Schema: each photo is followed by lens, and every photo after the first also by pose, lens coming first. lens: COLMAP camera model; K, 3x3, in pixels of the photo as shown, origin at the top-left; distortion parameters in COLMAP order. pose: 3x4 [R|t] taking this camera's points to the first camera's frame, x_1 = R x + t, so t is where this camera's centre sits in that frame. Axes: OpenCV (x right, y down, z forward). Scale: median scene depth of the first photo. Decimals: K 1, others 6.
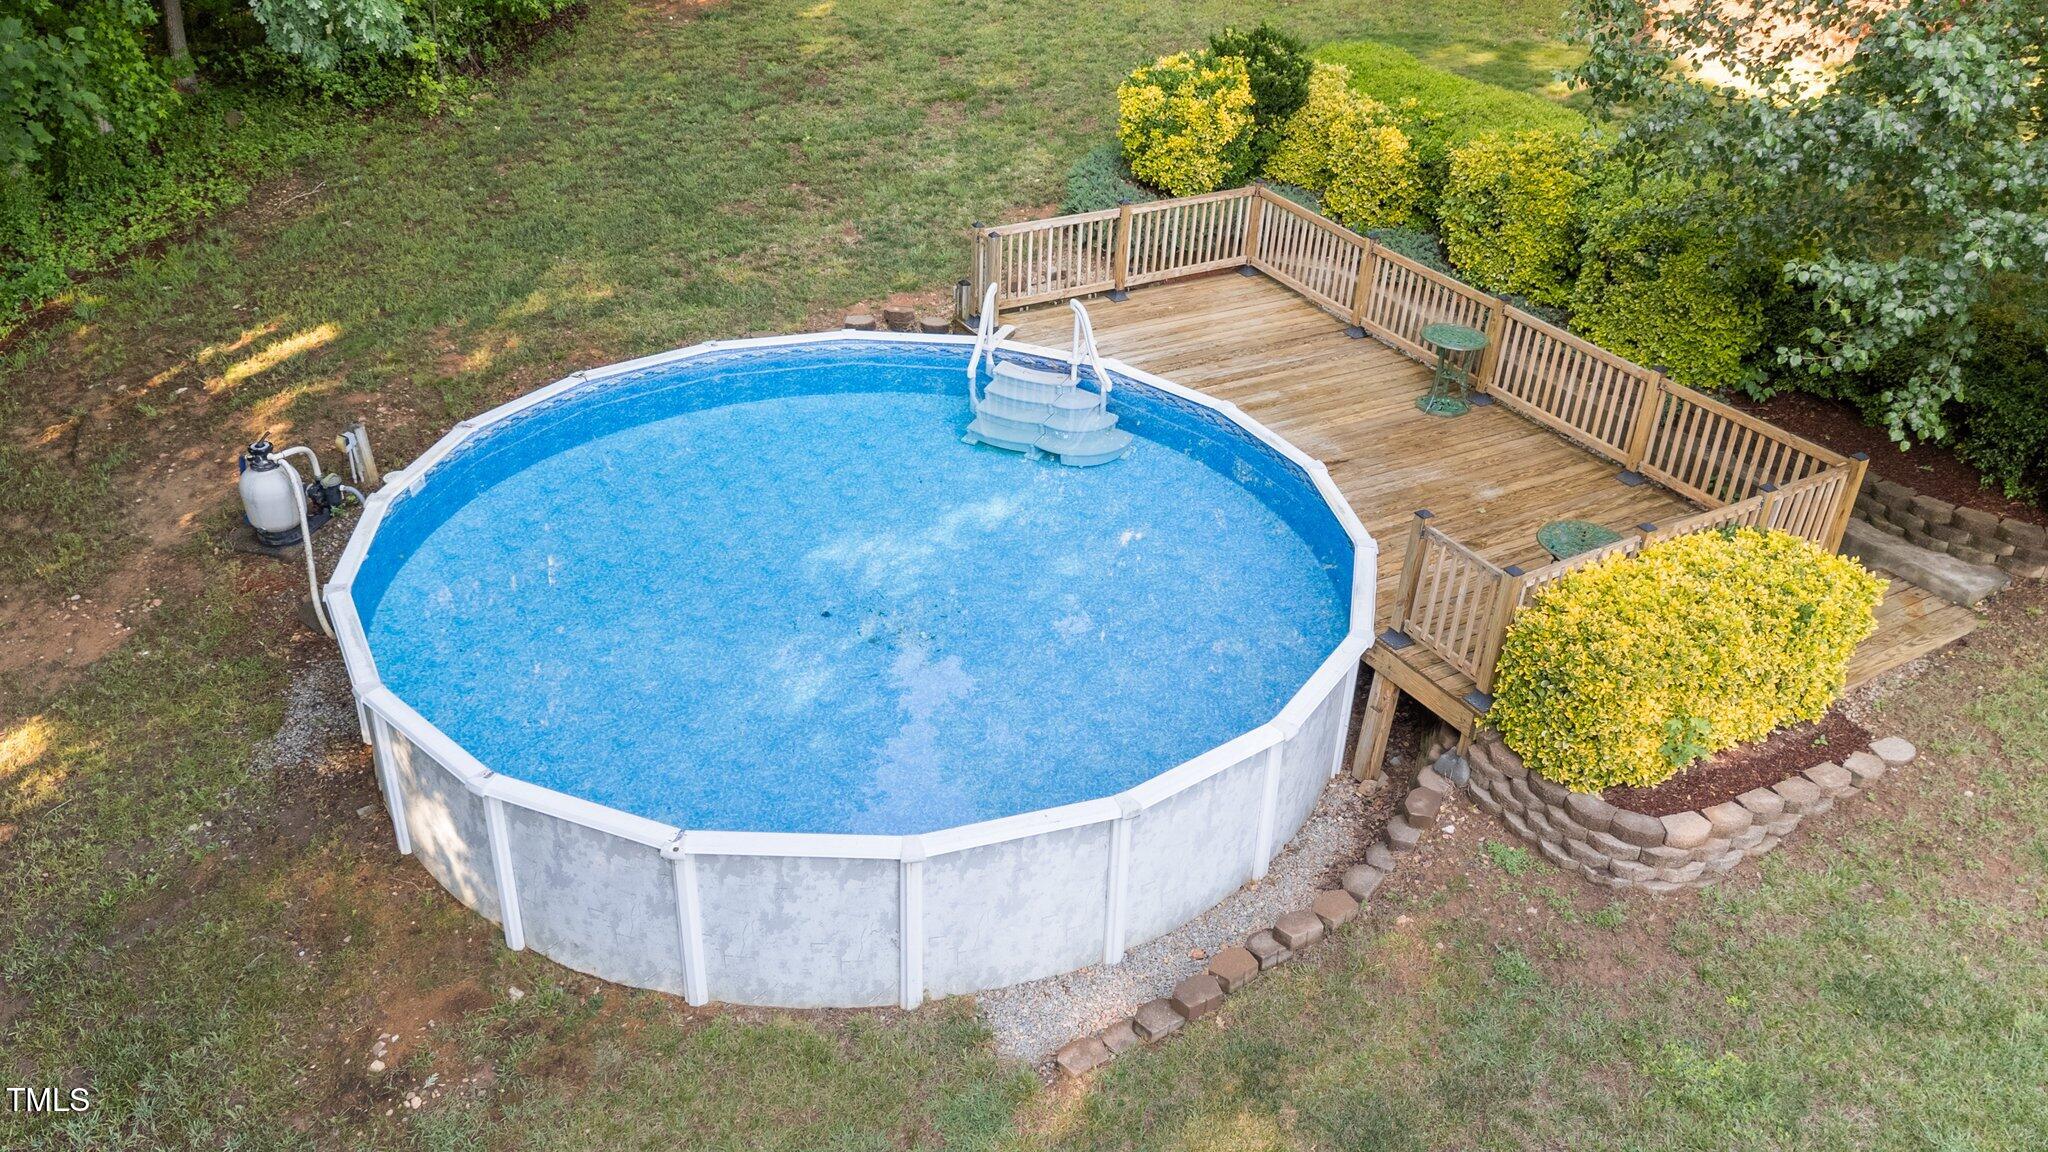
lens RADIAL K [[1505.0, 0, 1020.7], [0, 1505.0, 572.8], [0, 0, 1]] dist [0.068102, -0.076326]
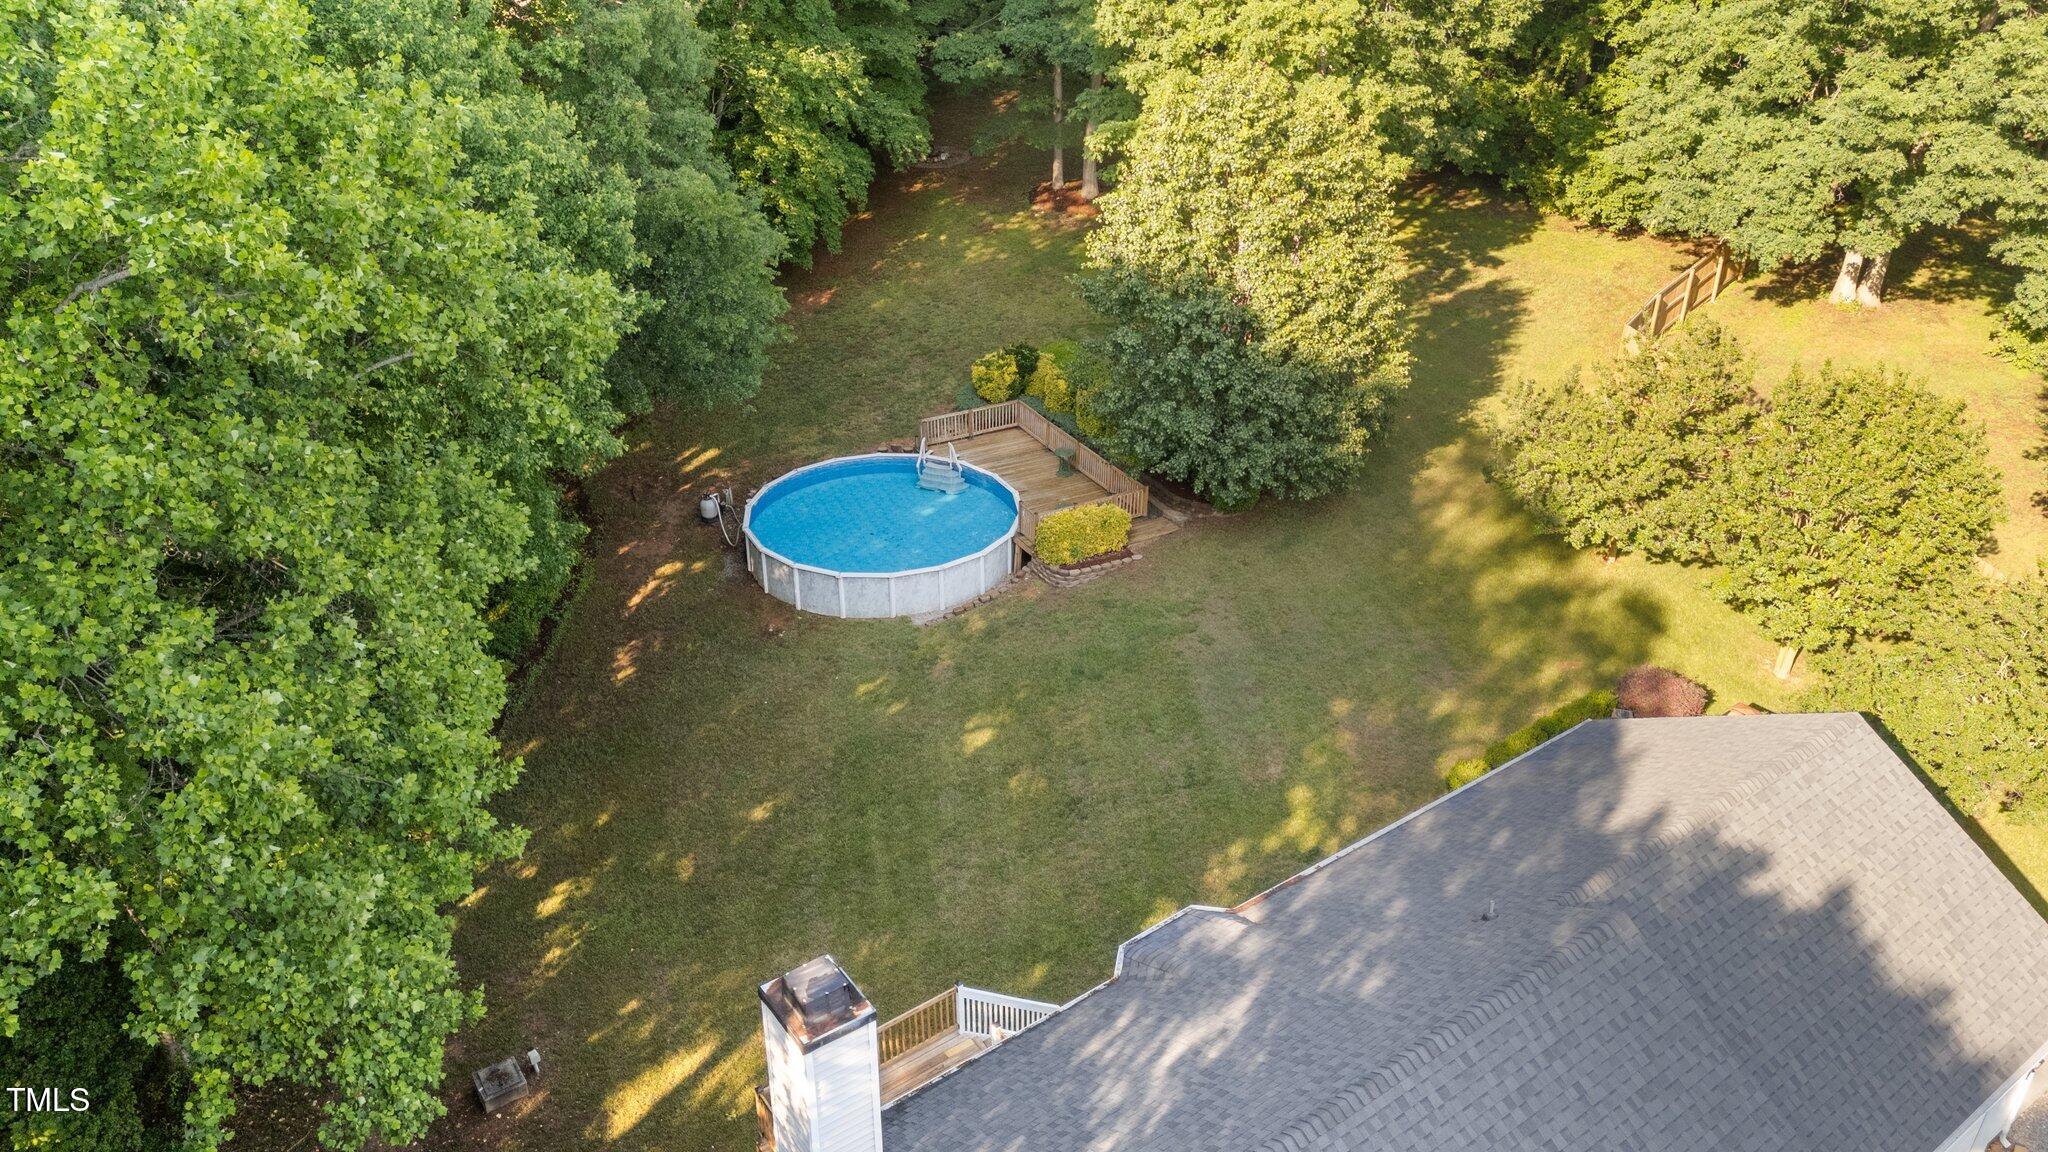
lens RADIAL K [[1505.0, 0, 1020.7], [0, 1505.0, 572.8], [0, 0, 1]] dist [0.068102, -0.076326]
pose [[0.999178, -0.020358, -0.035050, 0.283460], [0.018651, 0.998656, -0.048355, 0.241385], [0.035988, 0.047662, 0.998215, -2.083288]]
